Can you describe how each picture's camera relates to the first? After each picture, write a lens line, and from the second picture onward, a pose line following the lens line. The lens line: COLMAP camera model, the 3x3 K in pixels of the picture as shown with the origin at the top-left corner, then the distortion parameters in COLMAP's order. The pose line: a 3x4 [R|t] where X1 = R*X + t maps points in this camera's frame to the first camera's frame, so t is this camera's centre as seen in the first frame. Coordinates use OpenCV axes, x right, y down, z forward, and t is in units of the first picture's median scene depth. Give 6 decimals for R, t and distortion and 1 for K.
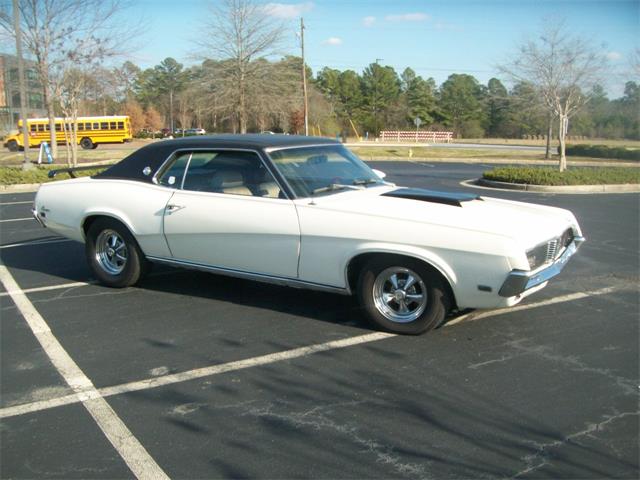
lens RADIAL K [[683.6, 0, 302.6], [0, 683.6, 308.0], [0, 0, 1]] dist [-0.201776, 0.161437]
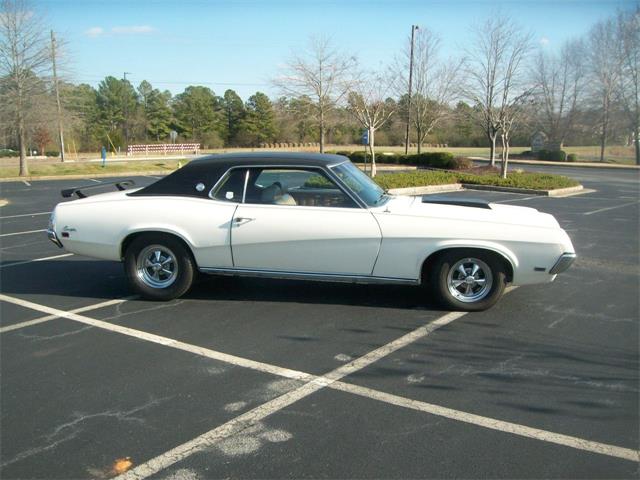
lens RADIAL K [[683.6, 0, 302.6], [0, 683.6, 308.0], [0, 0, 1]] dist [-0.201776, 0.161437]
pose [[0.928963, -0.091380, 0.358716, -0.470649], [0.097507, 0.995234, 0.001014, 0.000586], [-0.357099, 0.034035, 0.933446, -0.048008]]
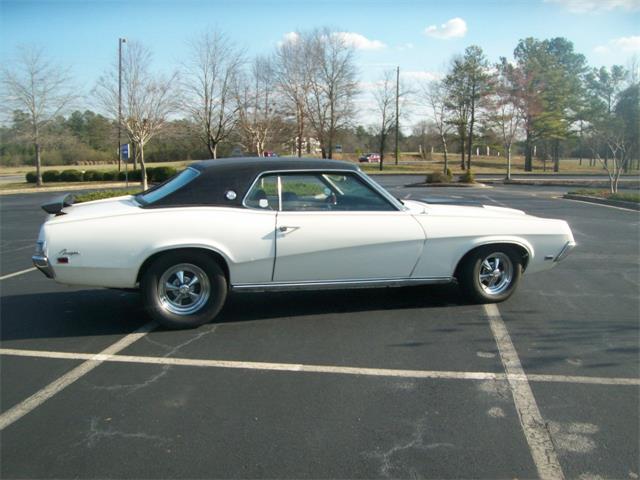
lens RADIAL K [[683.6, 0, 302.6], [0, 683.6, 308.0], [0, 0, 1]] dist [-0.201776, 0.161437]
pose [[0.659511, -0.170575, 0.732086, -0.868272], [0.199995, 0.978628, 0.047850, -0.072802], [-0.724602, 0.114856, 0.679529, 0.290265]]
